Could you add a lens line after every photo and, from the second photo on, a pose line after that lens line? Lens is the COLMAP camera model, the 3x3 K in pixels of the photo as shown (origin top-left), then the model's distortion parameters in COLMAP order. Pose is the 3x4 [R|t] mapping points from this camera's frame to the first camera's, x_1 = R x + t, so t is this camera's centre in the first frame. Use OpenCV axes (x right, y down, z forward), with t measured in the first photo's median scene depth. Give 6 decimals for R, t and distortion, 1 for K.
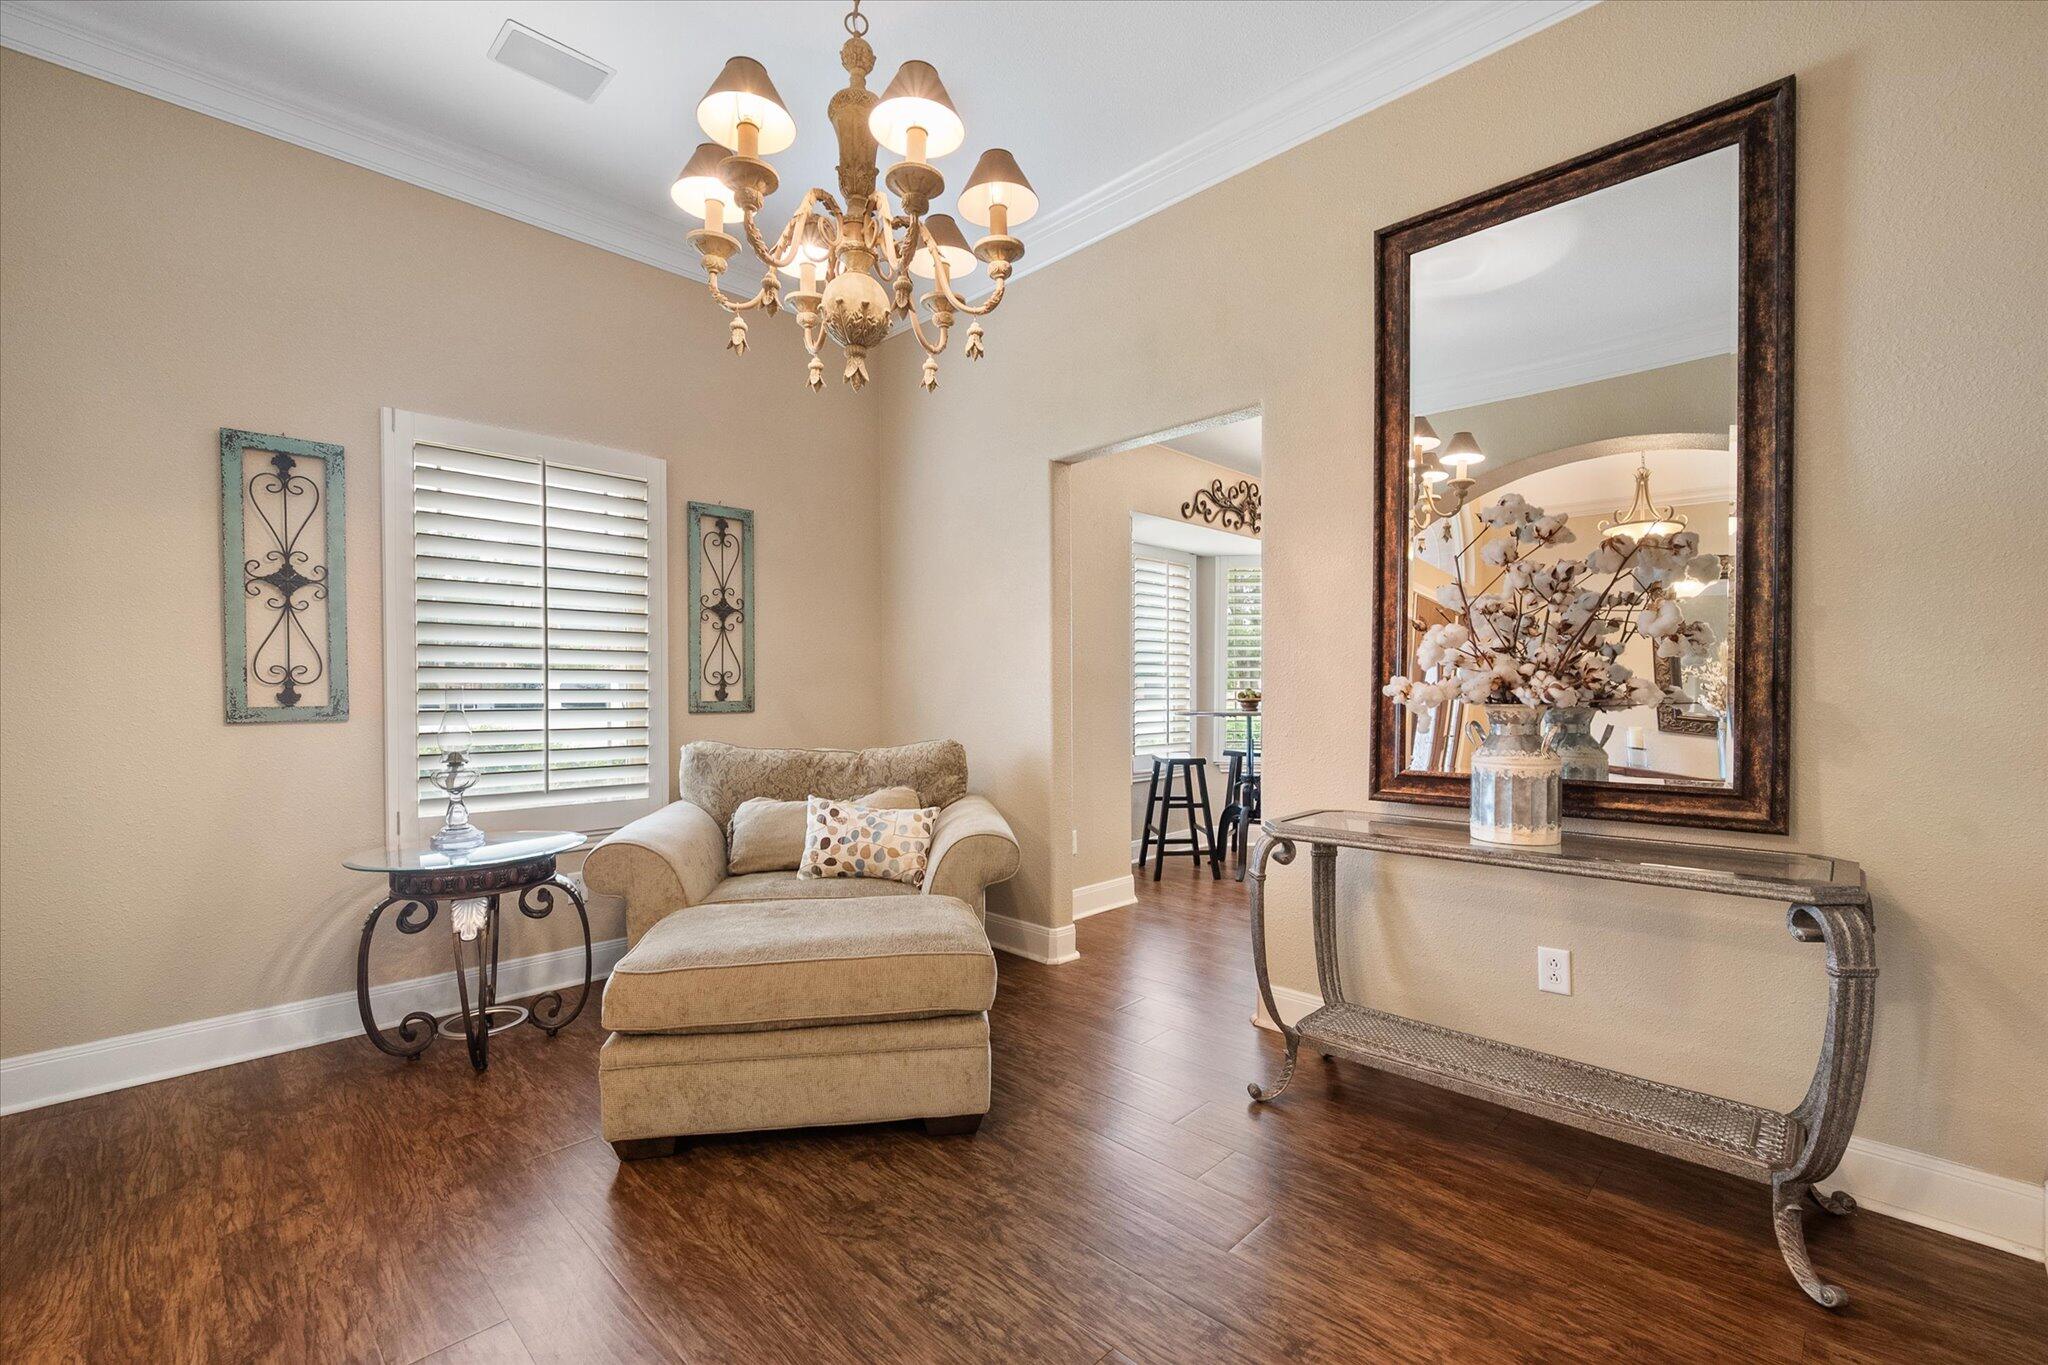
lens RADIAL K [[863.3, 0, 1019.8], [0, 863.3, 692.6], [0, 0, 1]] dist [0.000077, 0.000104]
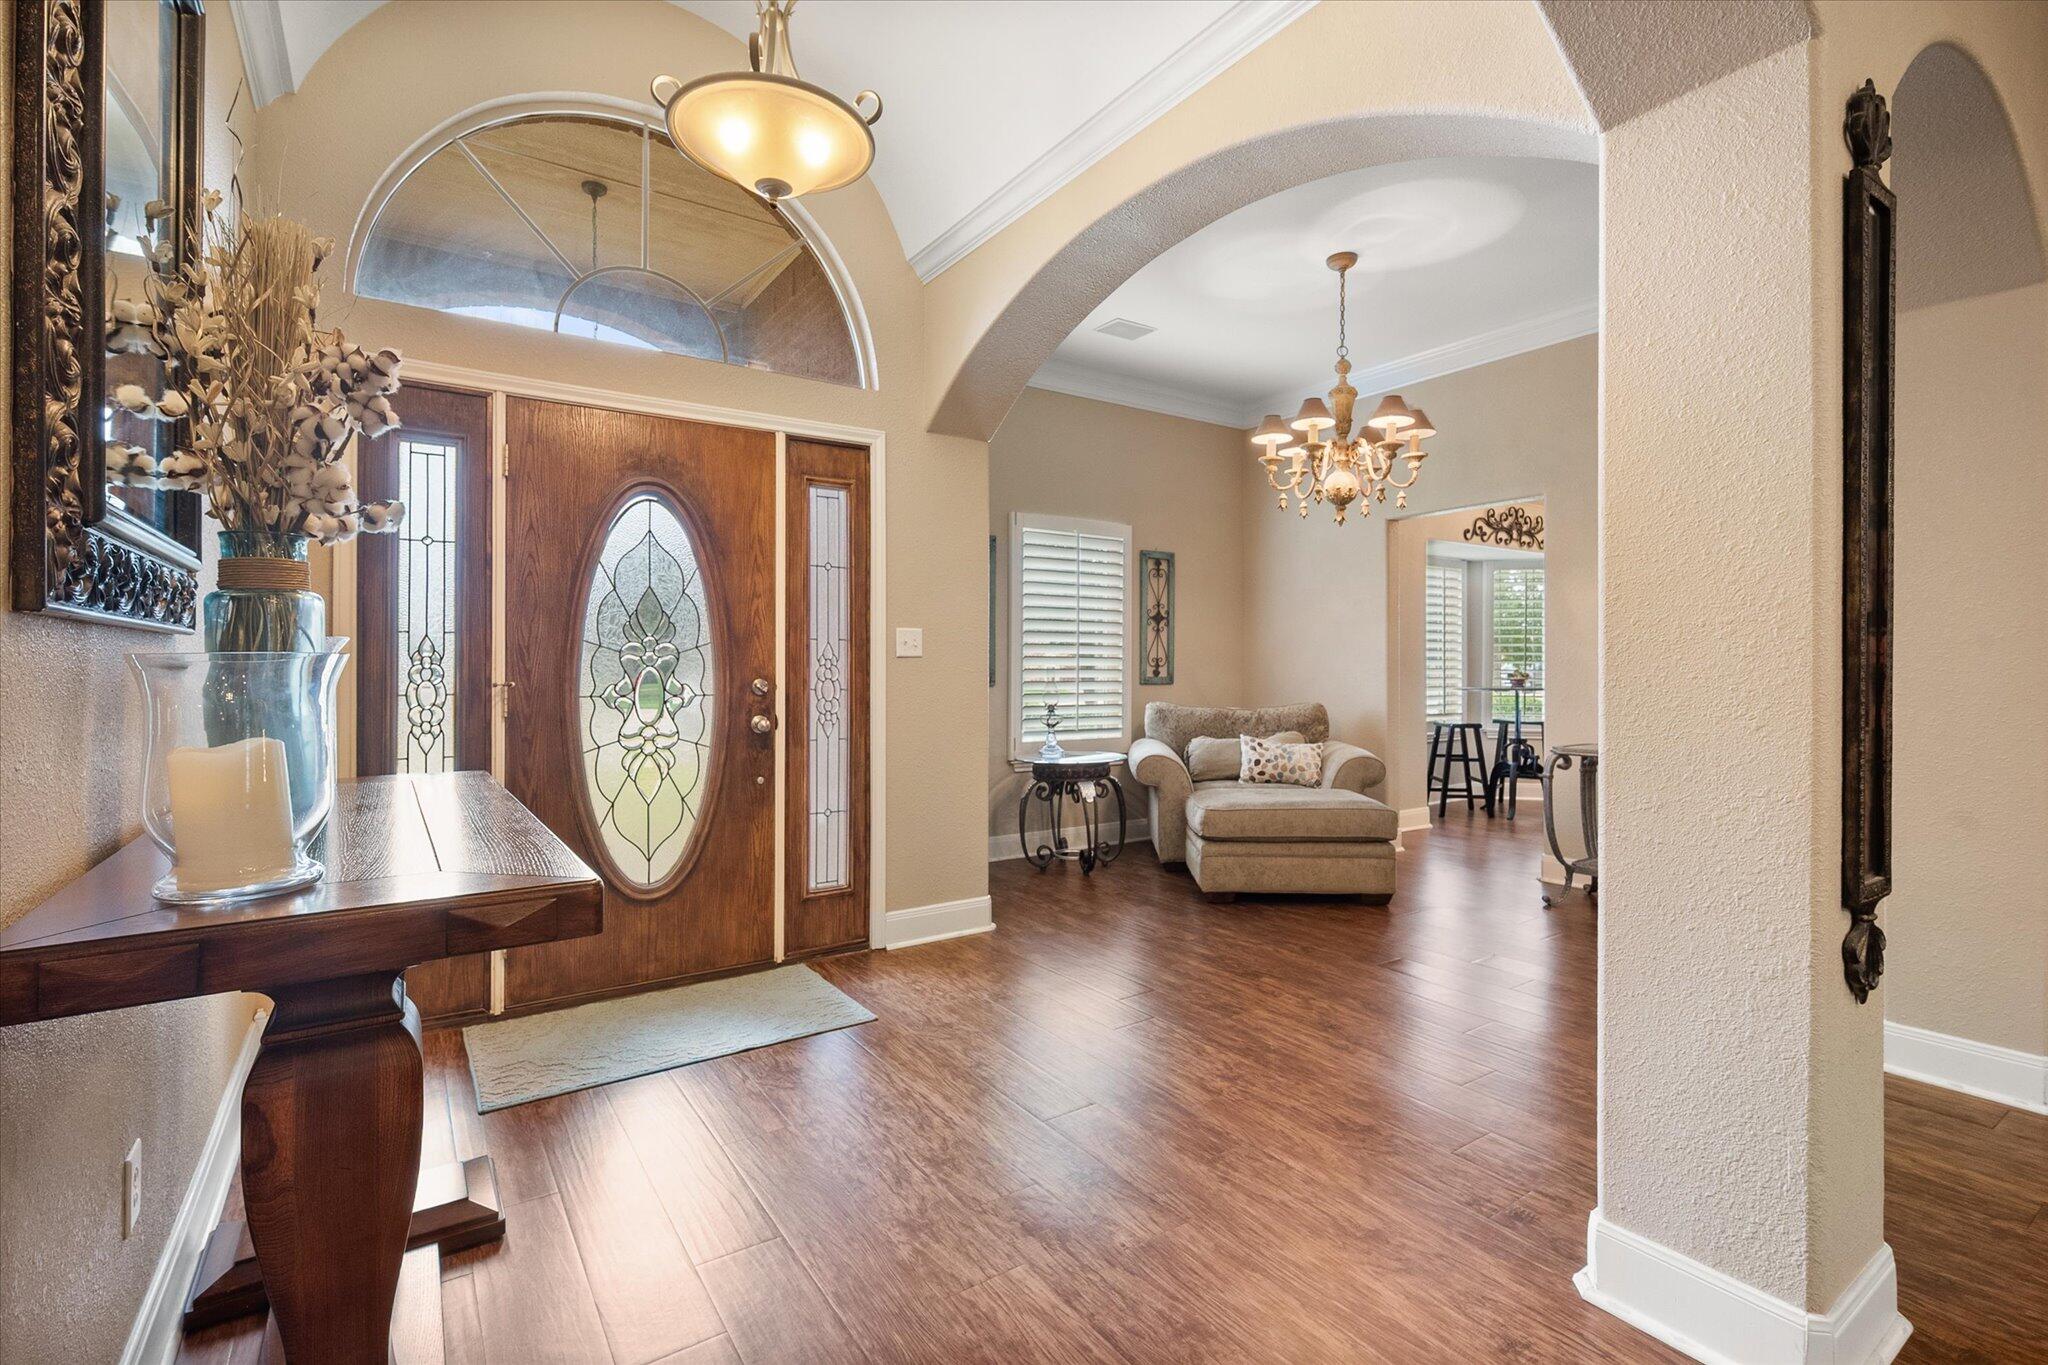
lens RADIAL K [[922.7, 0, 1021.0], [0, 922.7, 662.5], [0, 0, 1]] dist [0.002090, 0.000000]
pose [[0.980503, 0.003198, -0.196479, -0.267920], [-0.004758, 0.999961, -0.007465, -0.002575], [0.196447, 0.008254, 0.980480, -0.696988]]
